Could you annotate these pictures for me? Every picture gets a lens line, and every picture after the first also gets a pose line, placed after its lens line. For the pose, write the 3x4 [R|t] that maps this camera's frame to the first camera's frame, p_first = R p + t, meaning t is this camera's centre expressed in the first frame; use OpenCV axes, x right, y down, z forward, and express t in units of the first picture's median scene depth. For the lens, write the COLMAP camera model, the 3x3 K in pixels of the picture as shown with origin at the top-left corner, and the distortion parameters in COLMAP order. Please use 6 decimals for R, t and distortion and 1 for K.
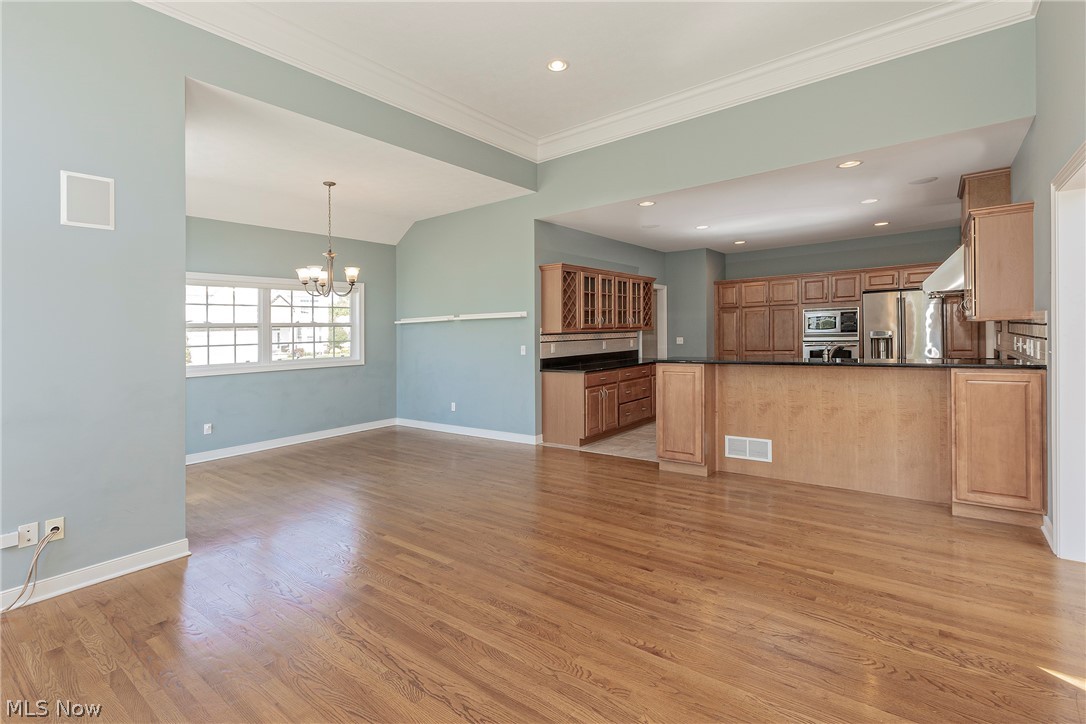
lens RADIAL K [[498.1, 0, 524.7], [0, 498.1, 349.8], [0, 0, 1]] dist [0.001472, 0.000067]
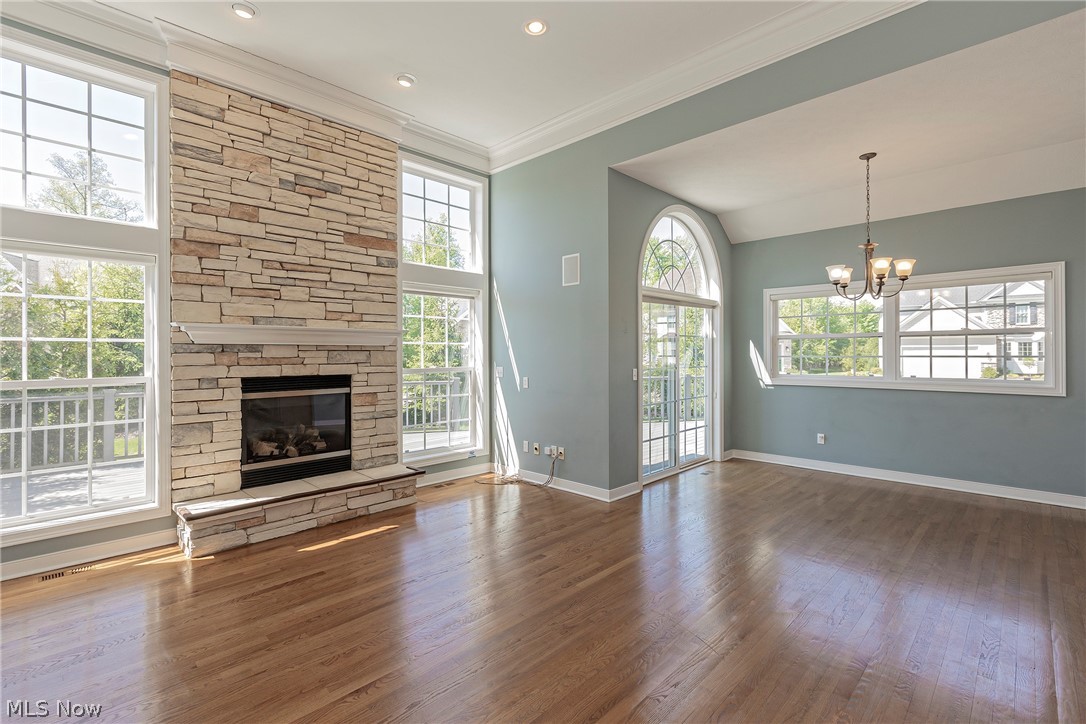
lens RADIAL K [[498.1, 0, 524.7], [0, 498.1, 349.8], [0, 0, 1]] dist [0.001472, 0.000067]
pose [[-0.114476, 0.020735, -0.993210, 0.461378], [-0.026632, 0.999359, 0.023933, -0.031297], [0.993069, 0.029191, -0.113850, 0.558238]]
